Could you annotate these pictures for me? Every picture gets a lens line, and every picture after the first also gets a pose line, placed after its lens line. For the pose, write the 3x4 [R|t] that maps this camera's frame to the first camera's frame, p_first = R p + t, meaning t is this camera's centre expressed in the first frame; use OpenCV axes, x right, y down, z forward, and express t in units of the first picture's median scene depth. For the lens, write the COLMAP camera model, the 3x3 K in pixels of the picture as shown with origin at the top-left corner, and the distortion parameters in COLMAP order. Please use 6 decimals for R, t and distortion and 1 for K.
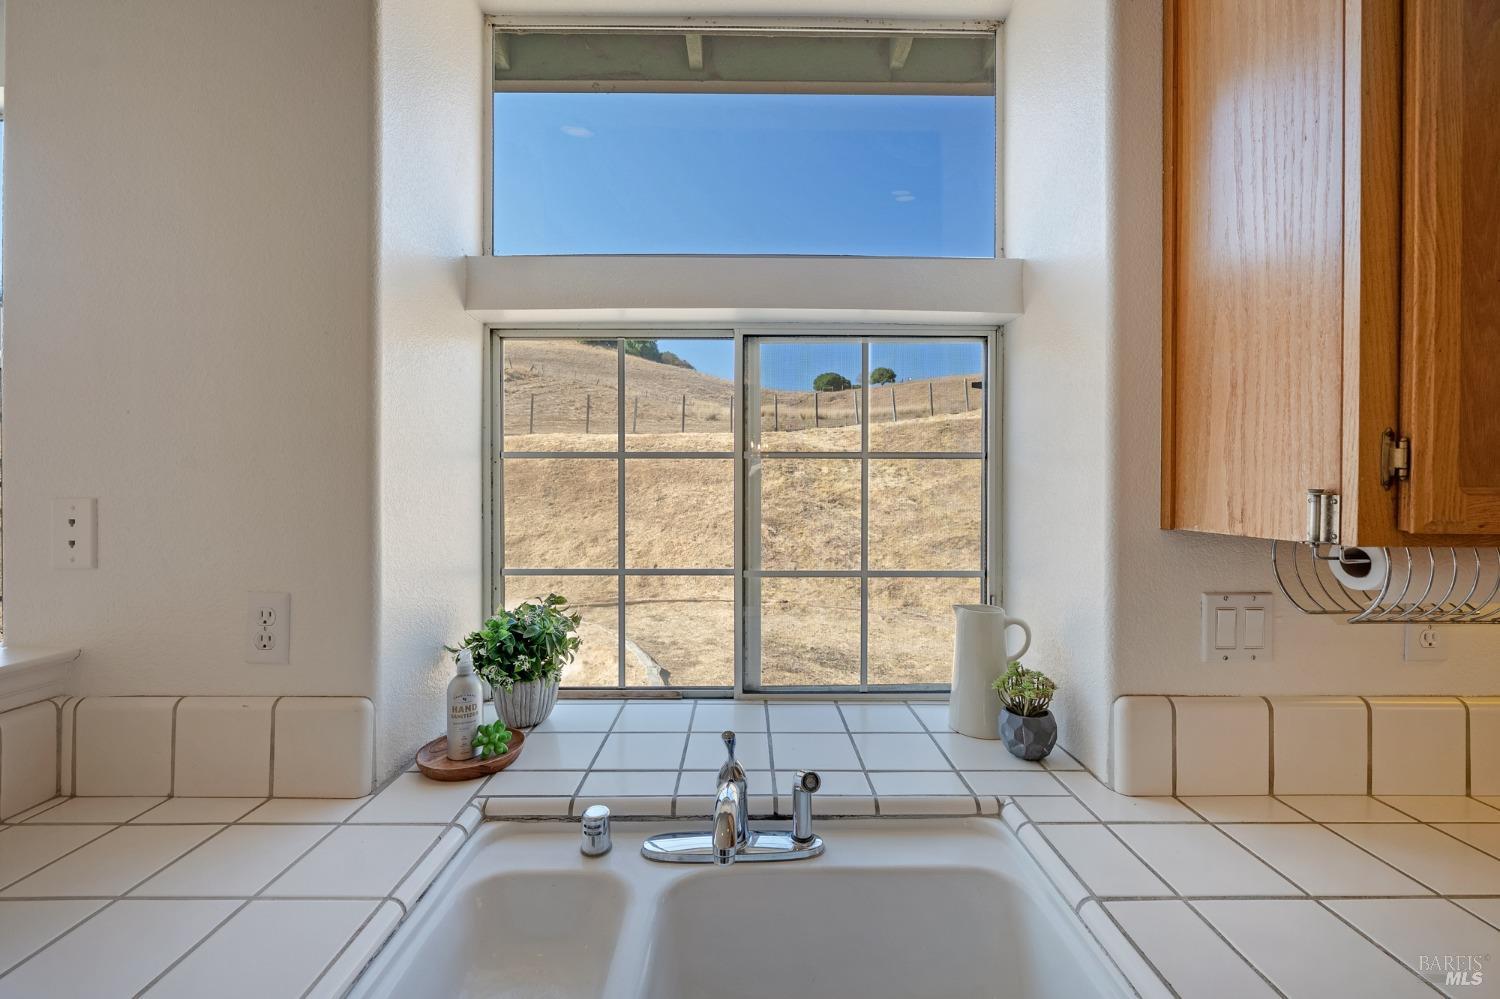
lens RADIAL K [[604.5, 0, 750.0], [0, 604.5, 499.5], [0, 0, 1]] dist [-0.000504, -0.000085]
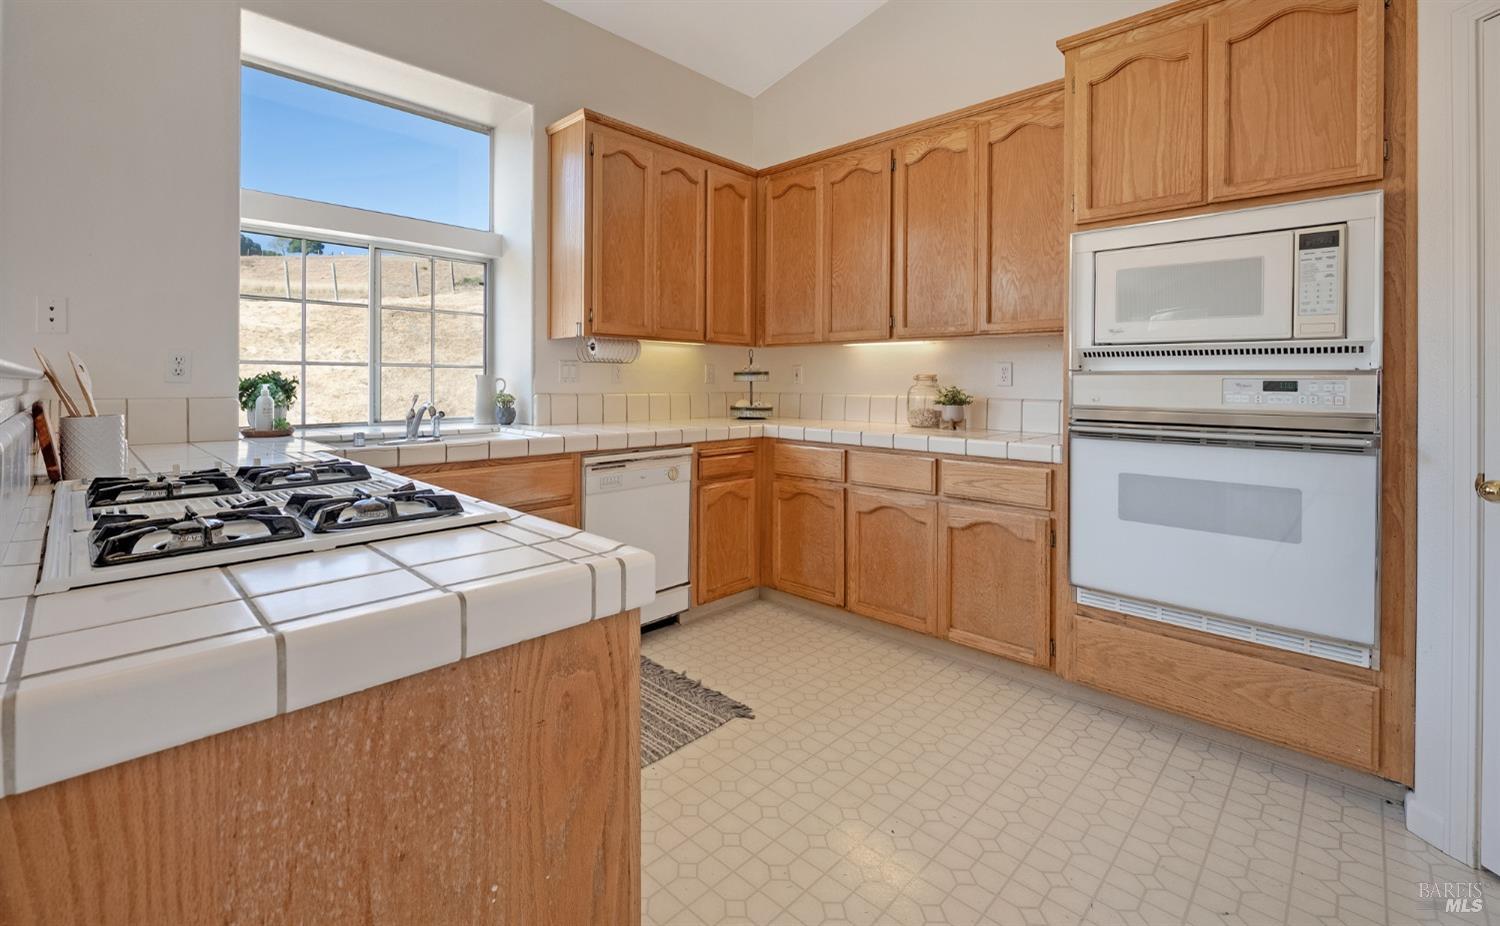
lens RADIAL K [[642.5, 0, 682.8], [0, 642.5, 385.4], [0, 0, 1]] dist [0.000182, 0.000093]
pose [[0.734893, -0.001013, 0.678182, -1.029300], [0.008238, 0.999938, -0.007434, 0.312473], [-0.678133, 0.011050, 0.734856, -1.861701]]
